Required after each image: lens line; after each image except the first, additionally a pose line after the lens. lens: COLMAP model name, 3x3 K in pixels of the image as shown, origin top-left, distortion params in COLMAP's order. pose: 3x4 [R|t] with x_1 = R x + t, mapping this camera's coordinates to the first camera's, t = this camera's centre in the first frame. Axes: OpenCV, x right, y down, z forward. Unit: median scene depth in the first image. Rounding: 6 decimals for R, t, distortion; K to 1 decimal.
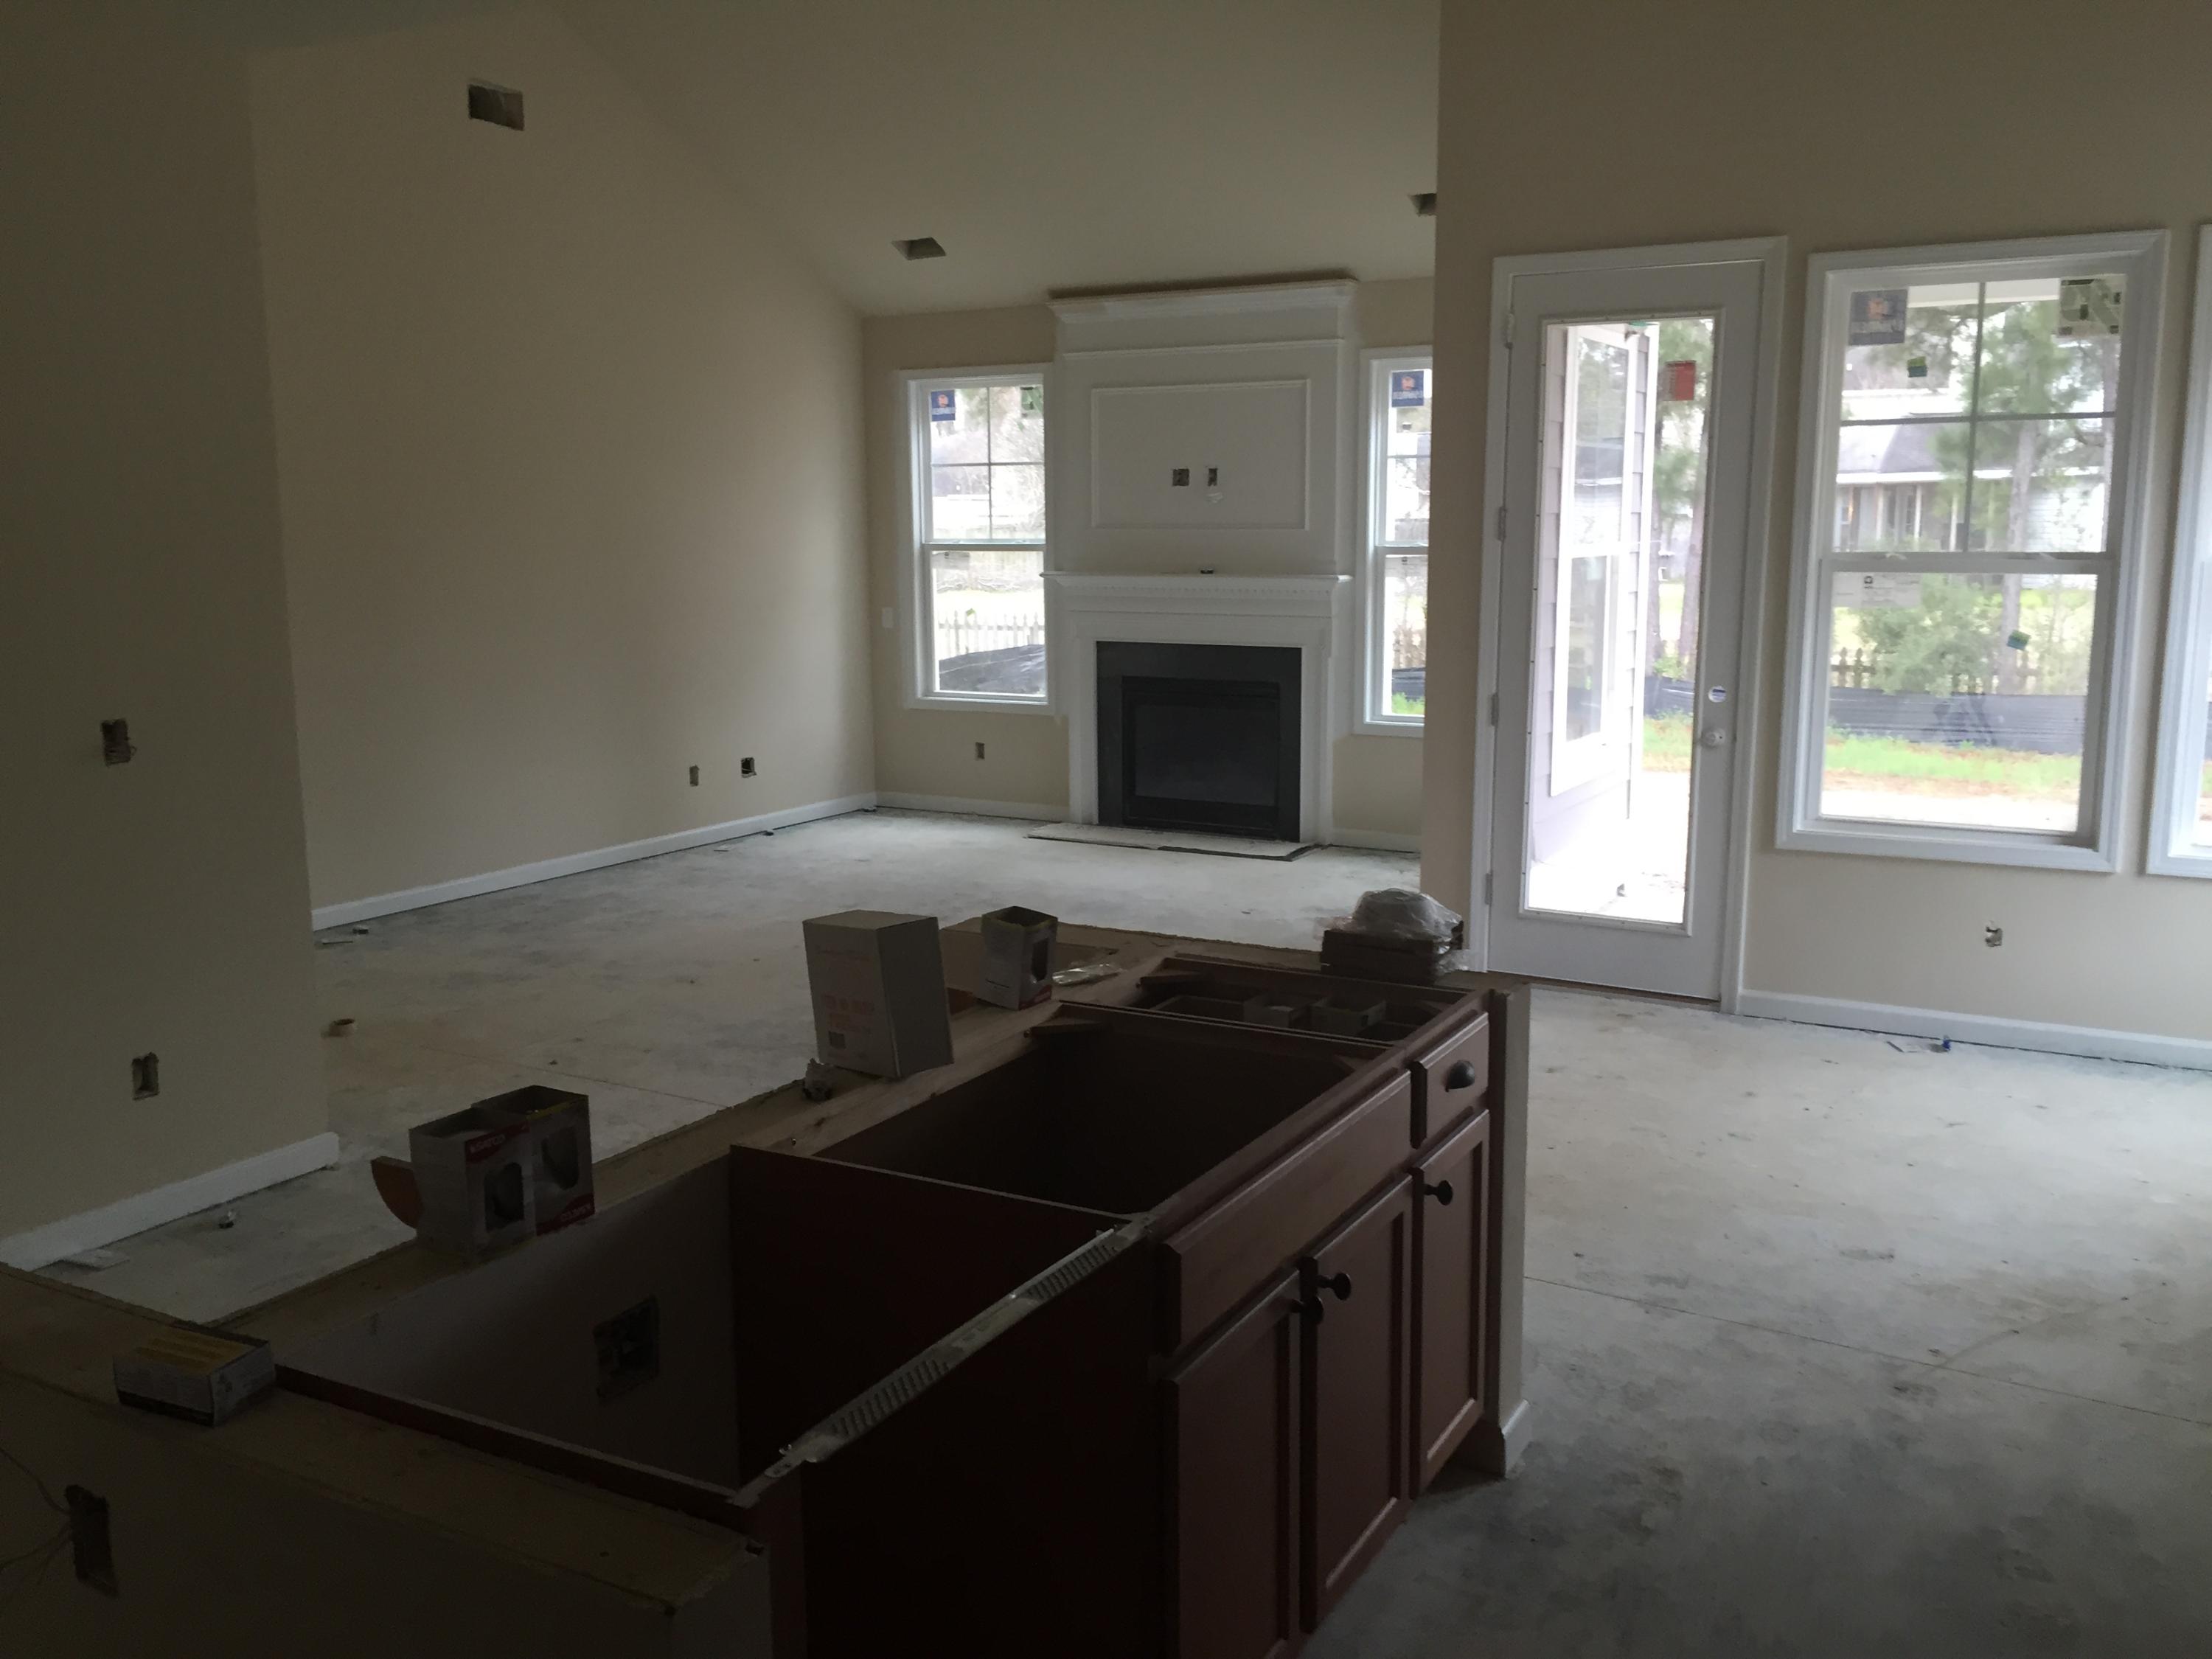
lens RADIAL K [[1858.5, 0, 1106.0], [0, 1858.5, 829.5], [0, 0, 1]] dist [0.087014, -0.126315]
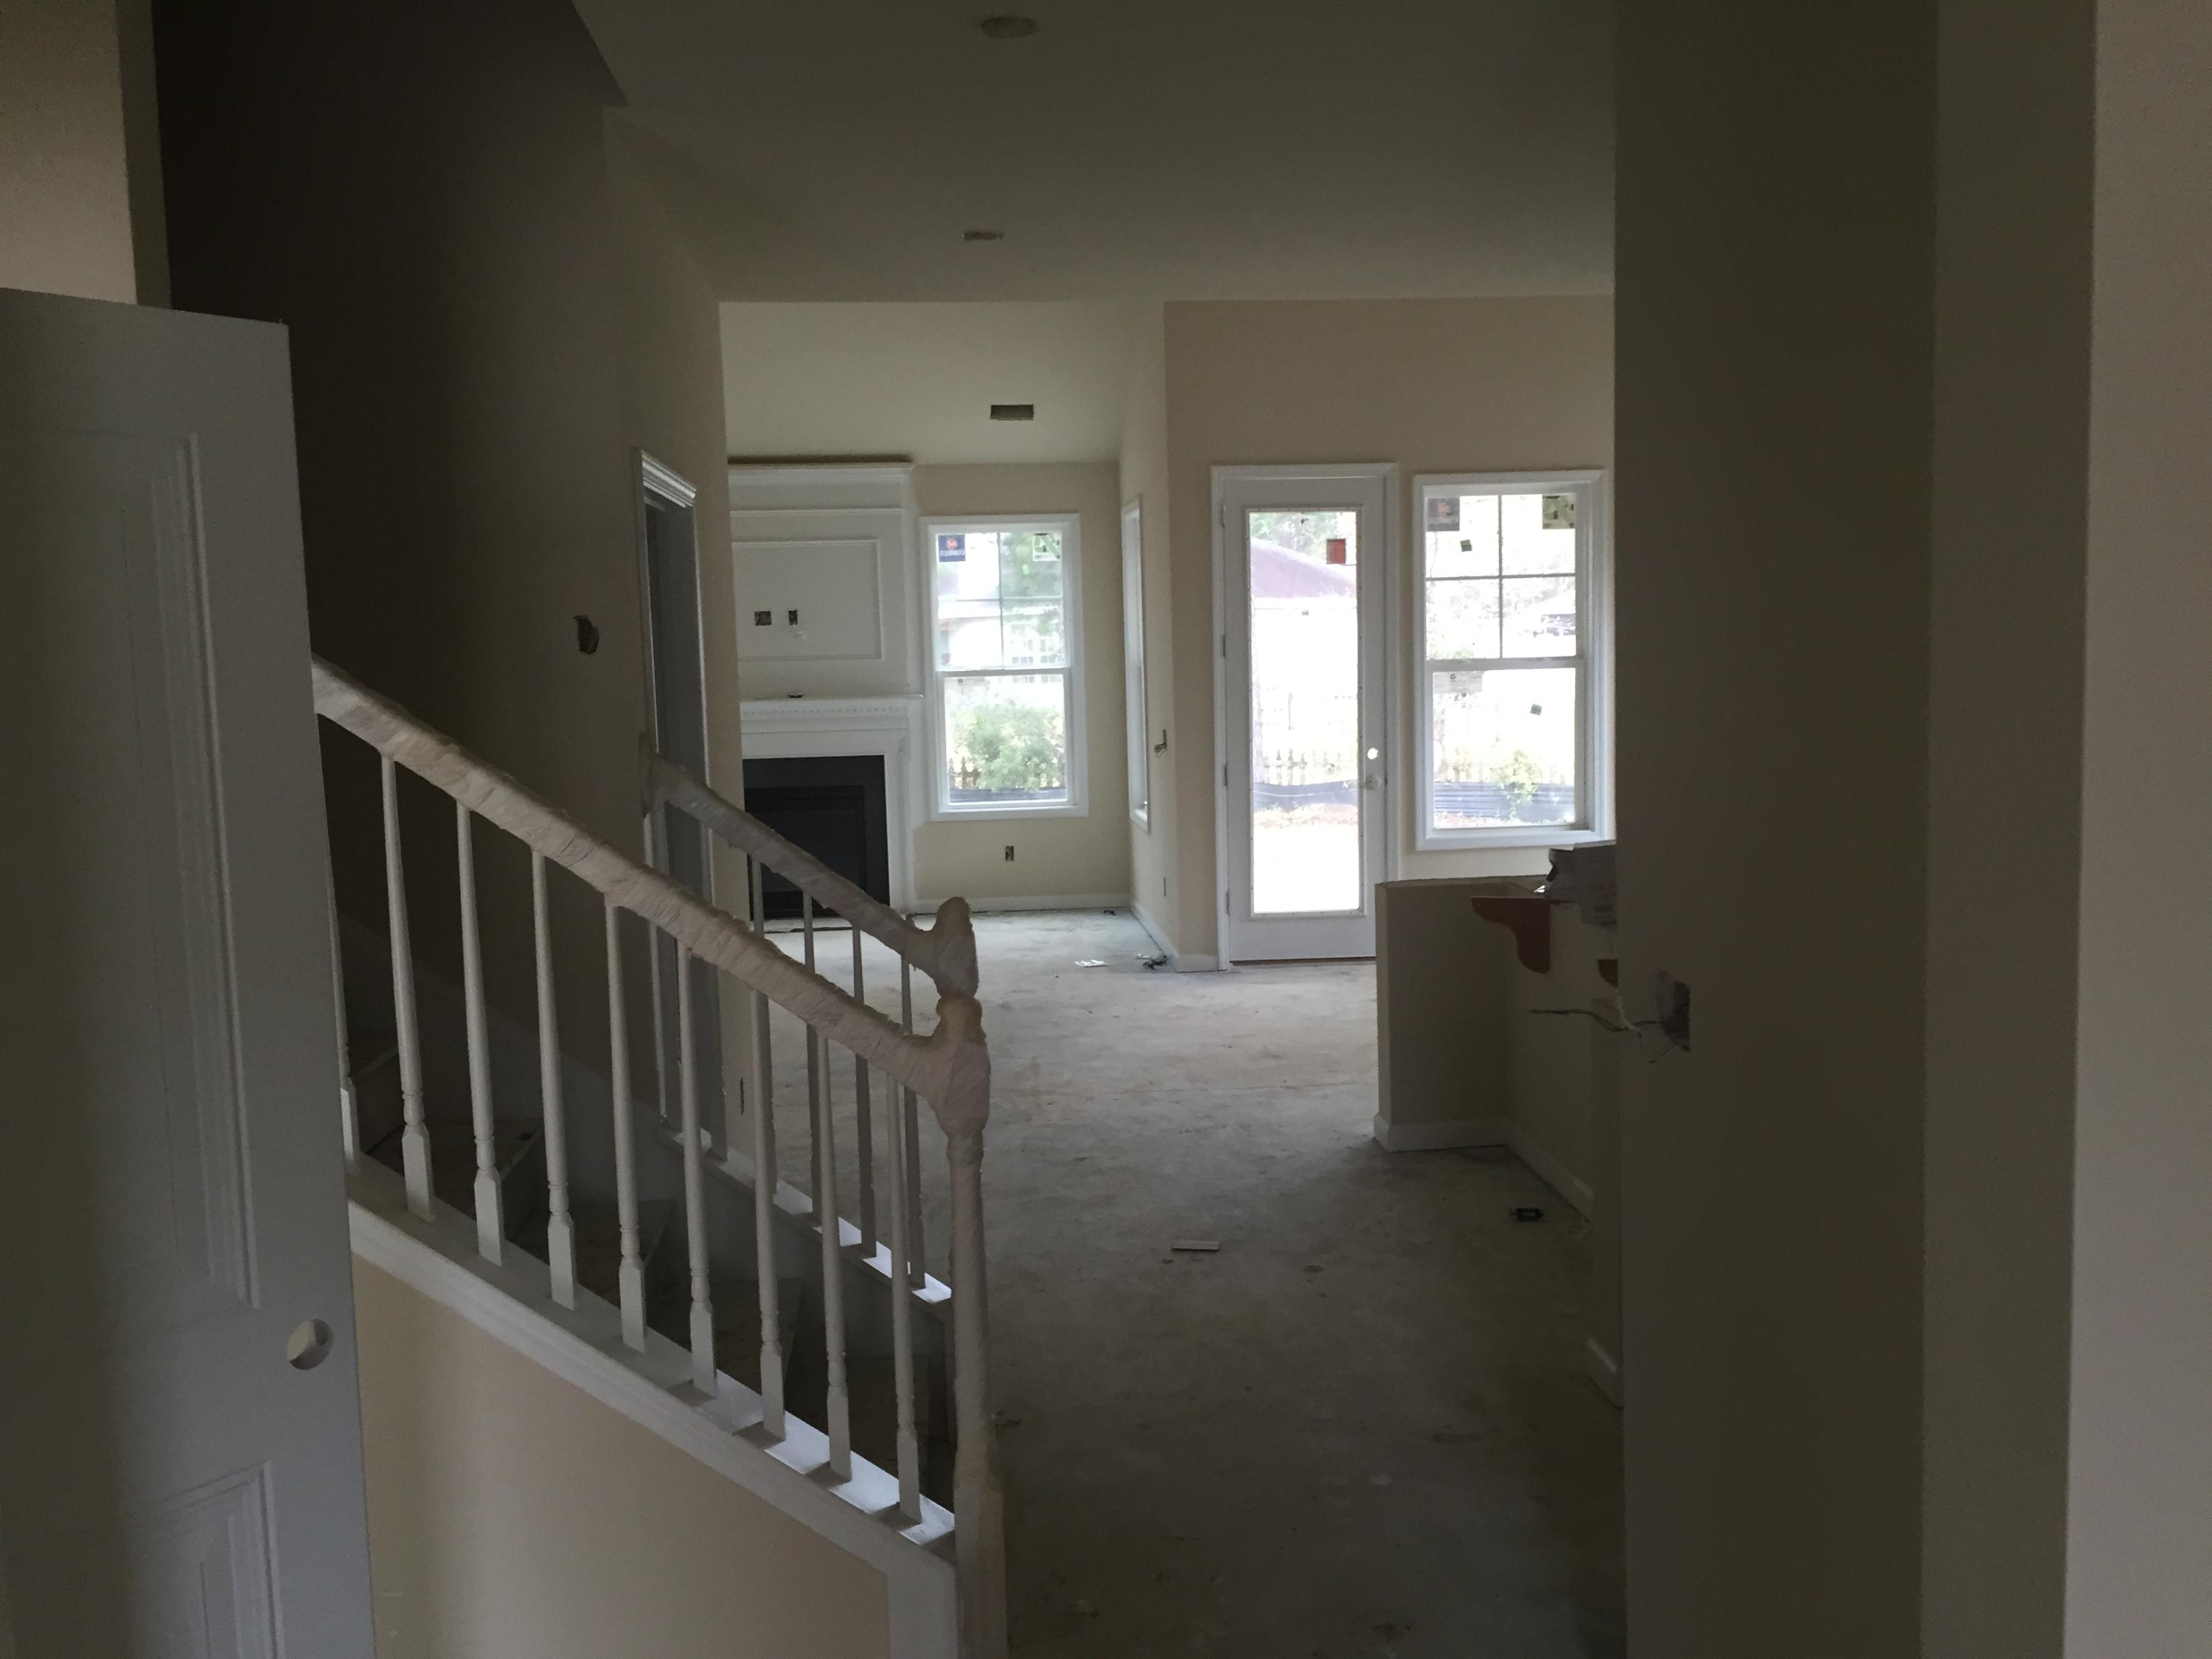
lens RADIAL K [[1858.5, 0, 1106.0], [0, 1858.5, 829.5], [0, 0, 1]] dist [0.087014, -0.126315]
pose [[0.827024, -0.075081, 0.557130, -0.690124], [0.115966, 0.992511, -0.038389, 0.021381], [-0.550075, 0.096356, 0.829538, -0.129298]]
